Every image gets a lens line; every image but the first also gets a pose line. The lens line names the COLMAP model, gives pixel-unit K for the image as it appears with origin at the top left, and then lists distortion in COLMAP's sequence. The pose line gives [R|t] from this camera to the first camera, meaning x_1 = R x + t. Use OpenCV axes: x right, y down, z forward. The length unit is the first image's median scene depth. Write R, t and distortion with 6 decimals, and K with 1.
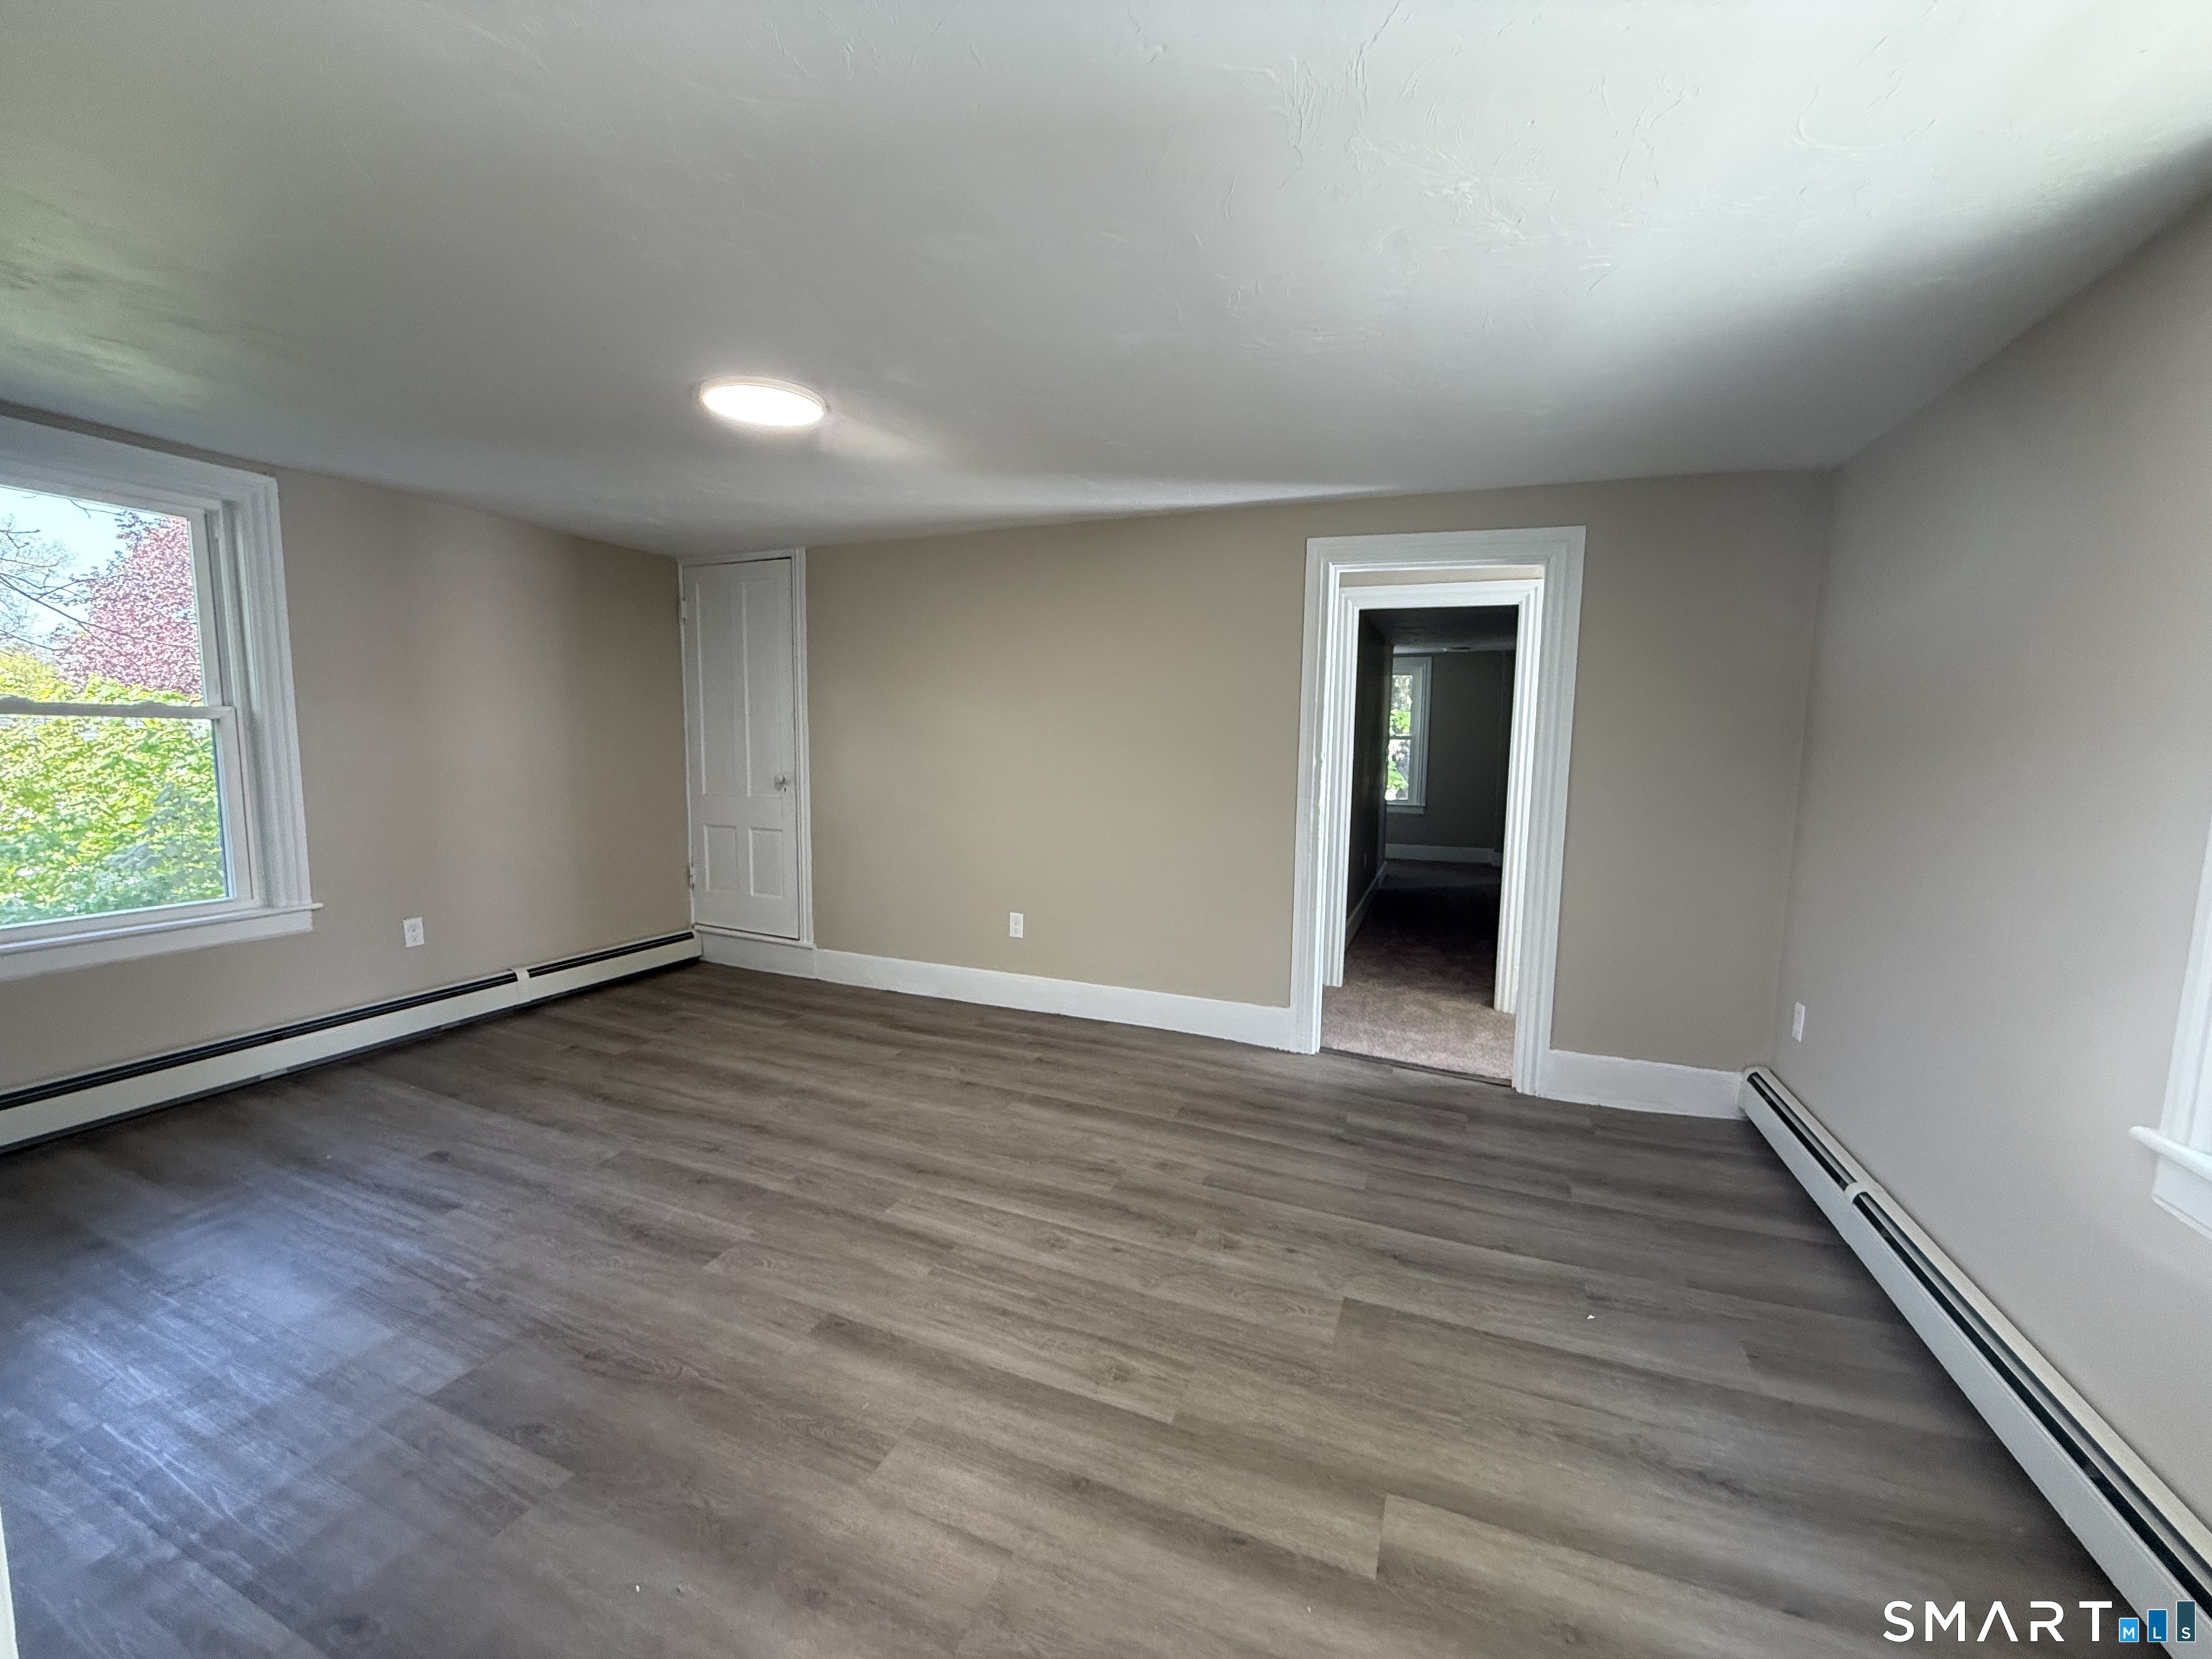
lens RADIAL K [[878.9, 0, 1101.5], [0, 878.9, 830.0], [0, 0, 1]] dist [0.001626, 0.000262]
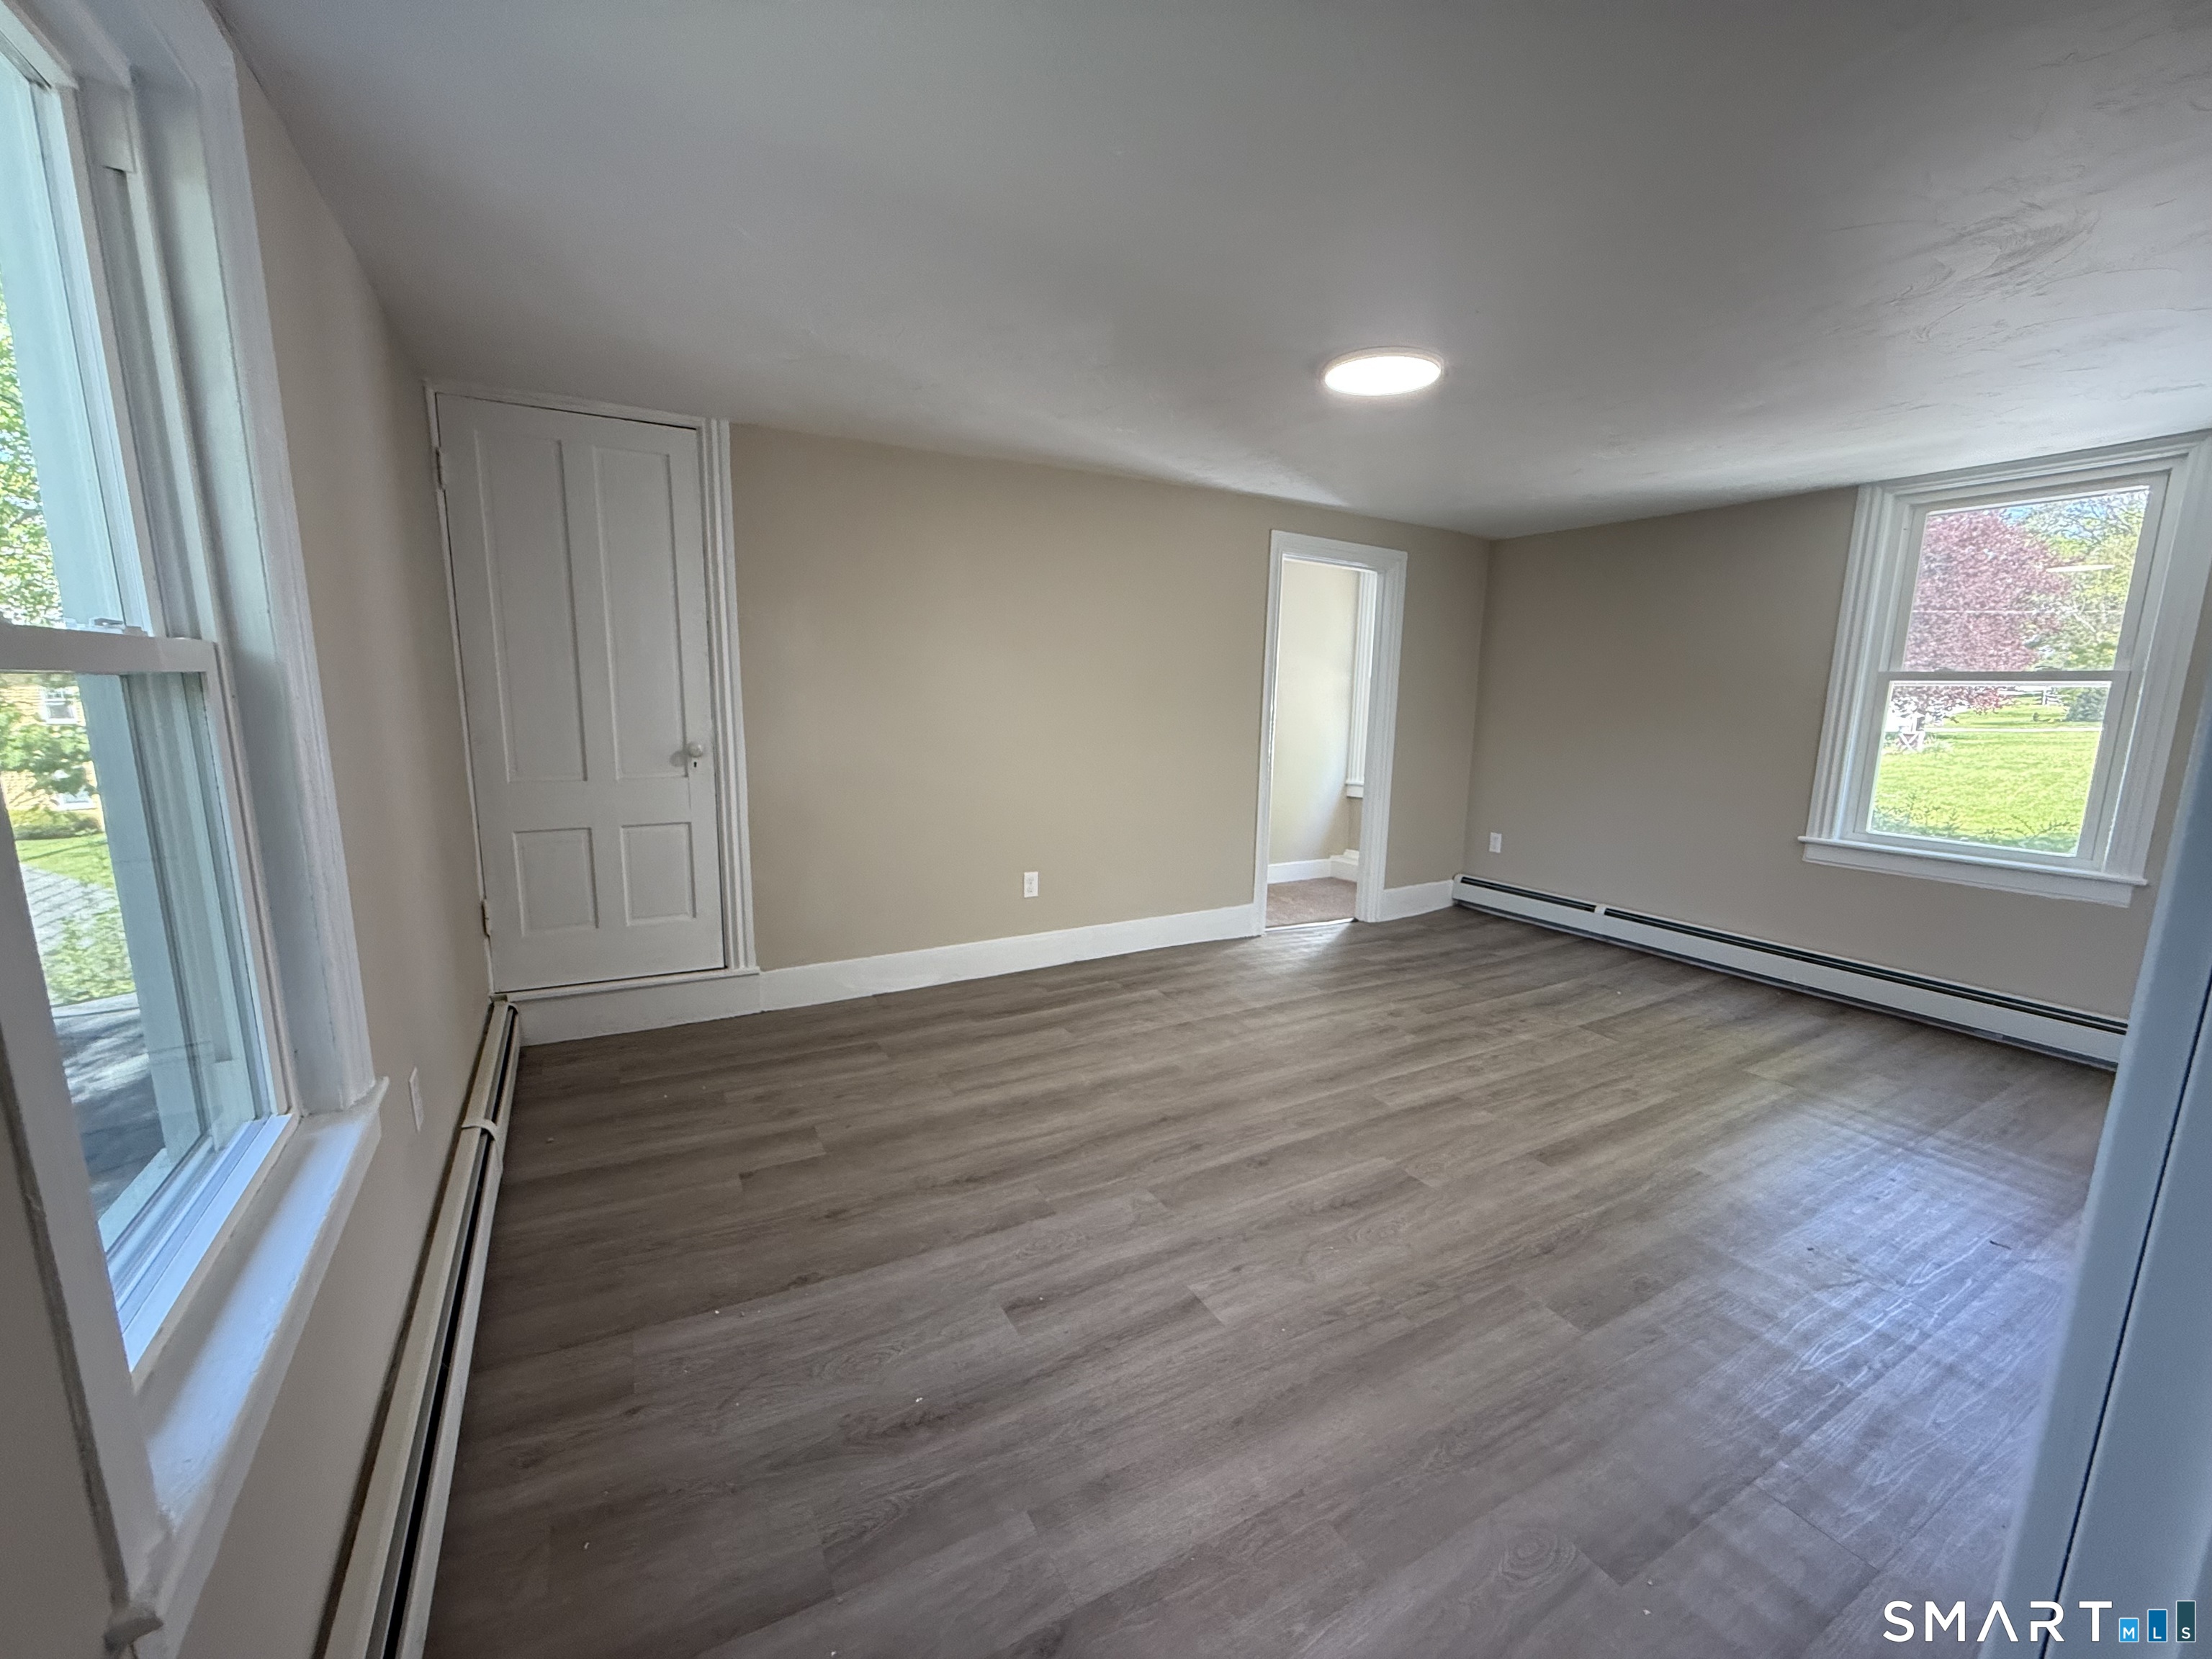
lens RADIAL K [[878.9, 0, 1101.5], [0, 878.9, 830.0], [0, 0, 1]] dist [0.001626, 0.000262]
pose [[0.615241, -0.133792, 0.776903, -1.191681], [0.073883, 0.990942, 0.112143, -0.081848], [-0.784869, -0.011595, 0.619553, 0.508347]]
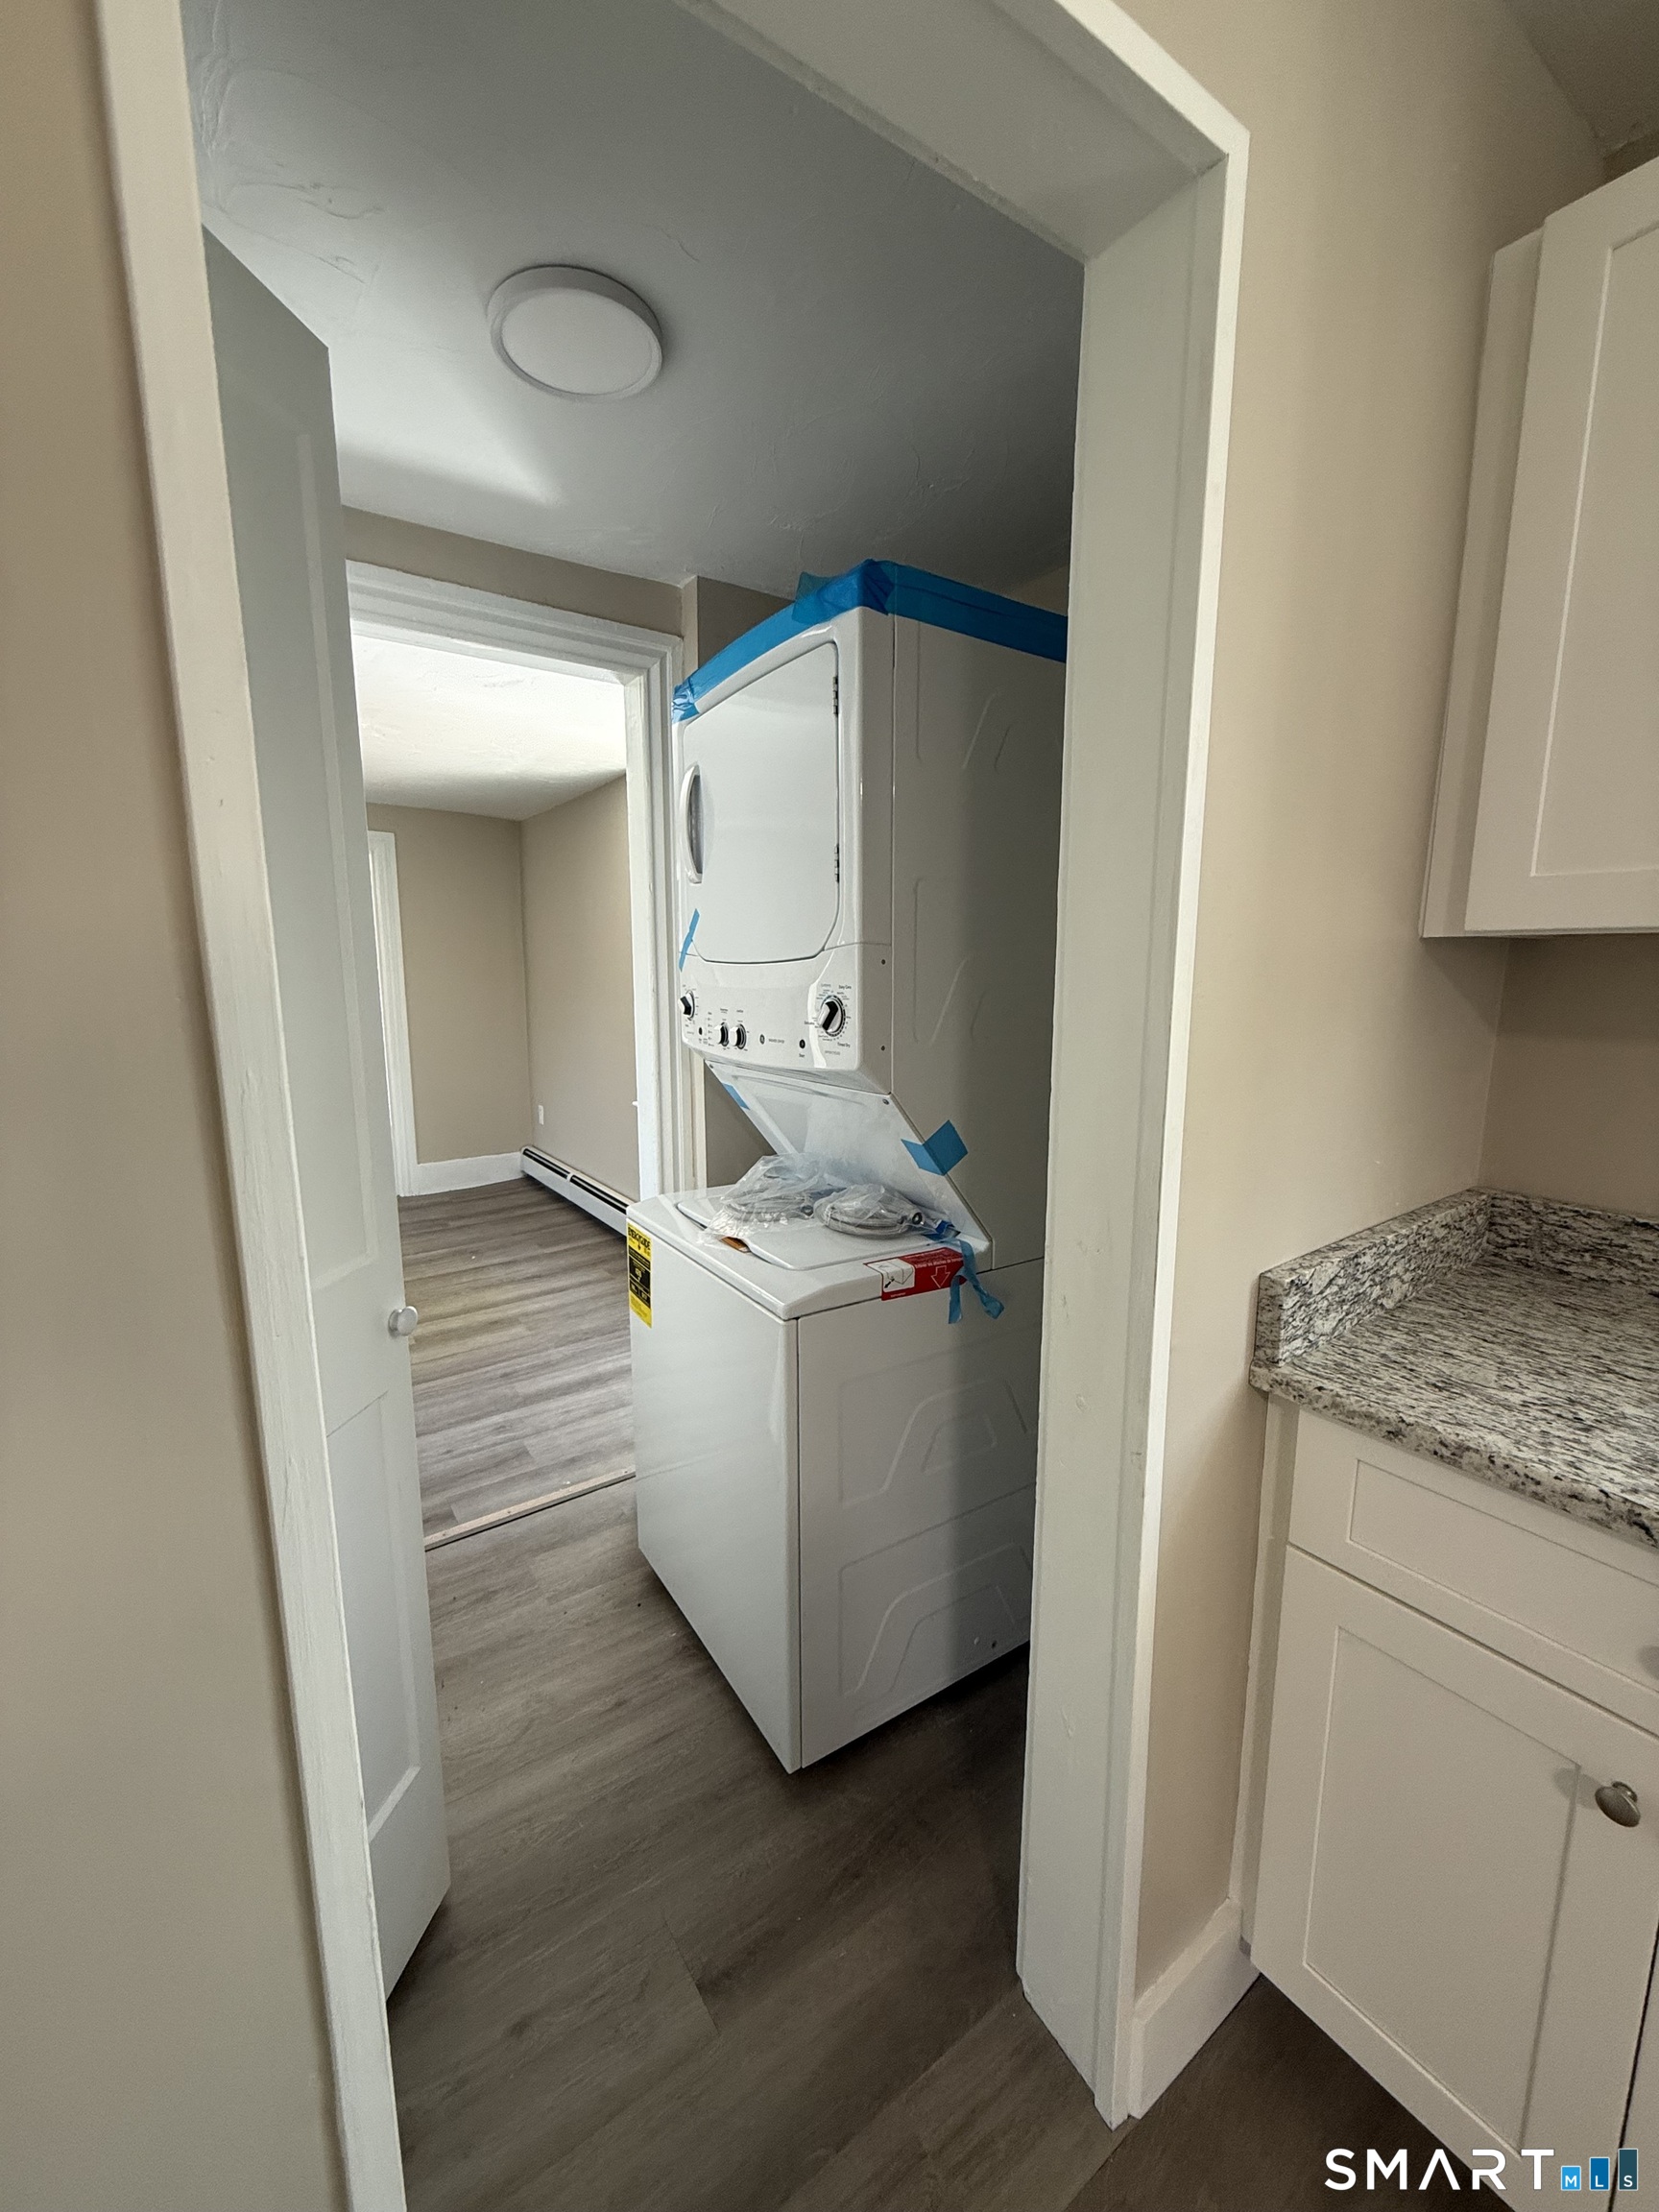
lens RADIAL K [[878.9, 0, 829.5], [0, 878.9, 1106.0], [0, 0, 1]] dist [0.001626, 0.000262]
pose [[0.541392, -0.144974, 0.828177, -0.459655], [0.089479, 0.989363, 0.114696, 0.035767], [-0.835995, 0.012009, 0.548605, -0.588762]]
